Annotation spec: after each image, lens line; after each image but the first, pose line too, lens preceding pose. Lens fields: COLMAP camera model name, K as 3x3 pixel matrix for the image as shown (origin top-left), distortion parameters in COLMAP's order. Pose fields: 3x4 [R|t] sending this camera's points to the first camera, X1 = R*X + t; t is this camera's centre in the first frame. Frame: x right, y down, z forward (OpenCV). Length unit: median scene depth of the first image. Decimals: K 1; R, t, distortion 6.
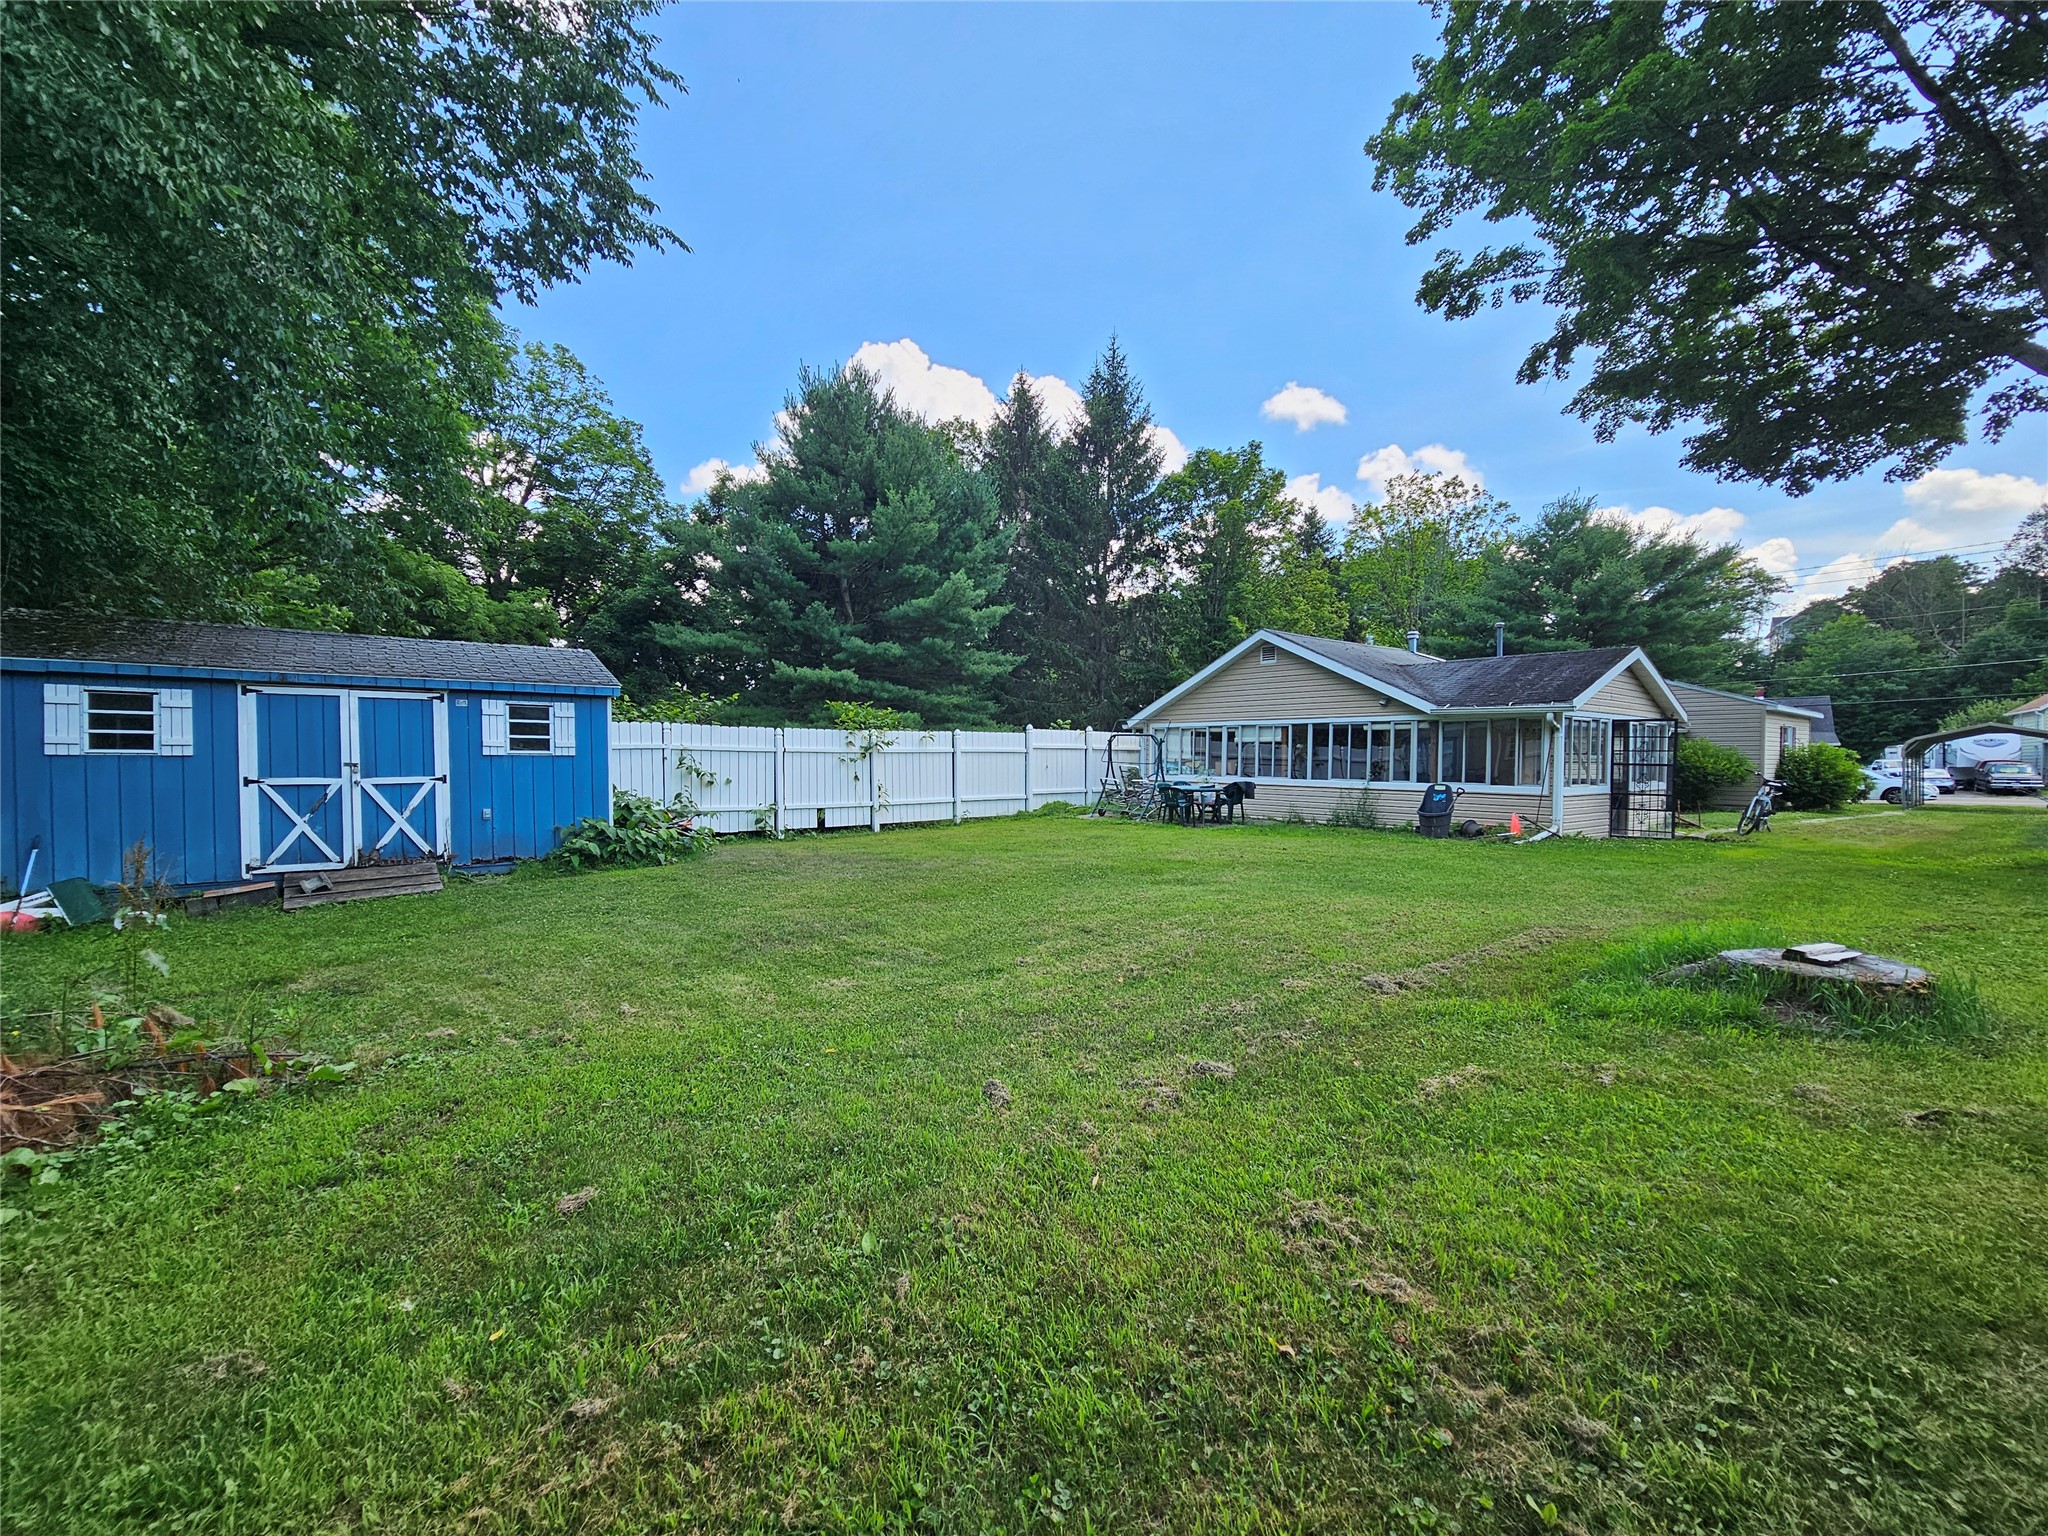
lens RADIAL K [[839.1, 0, 1027.4], [0, 839.1, 779.8], [0, 0, 1]] dist [-0.001626, 0.000086]
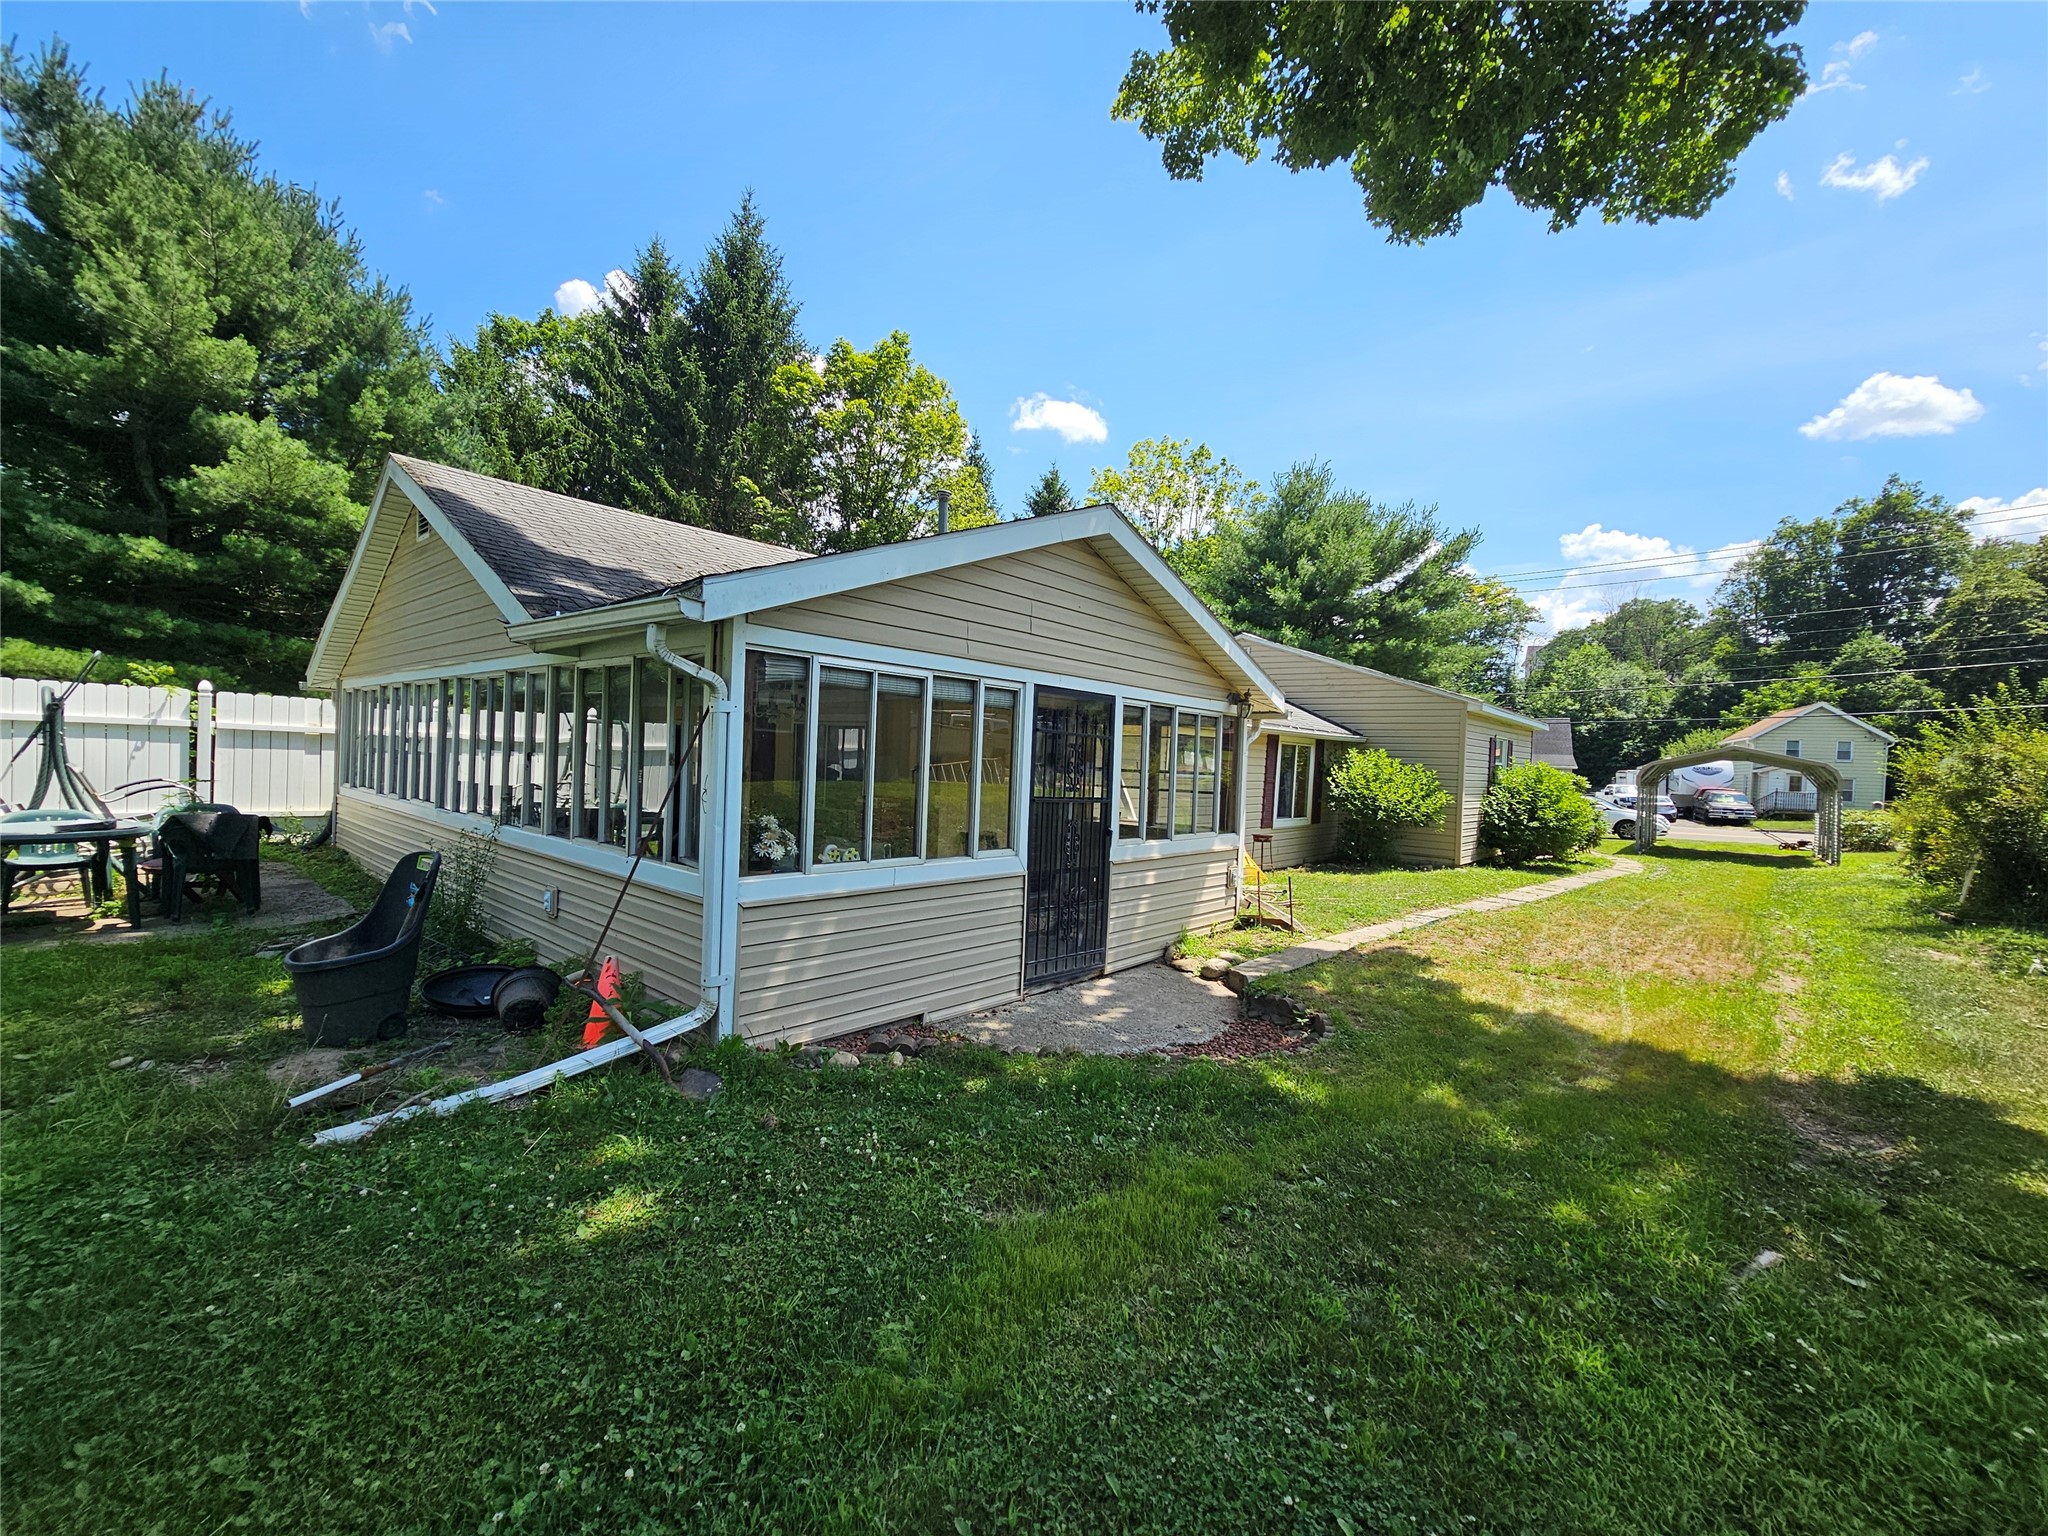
lens RADIAL K [[839.1, 0, 1017.8], [0, 839.1, 763.4], [0, 0, 1]] dist [-0.001626, 0.000086]
pose [[0.983752, 0.034126, 0.176262, 0.164986], [-0.031096, 0.999318, -0.019921, -0.007526], [-0.176822, 0.014116, 0.984142, 0.163559]]
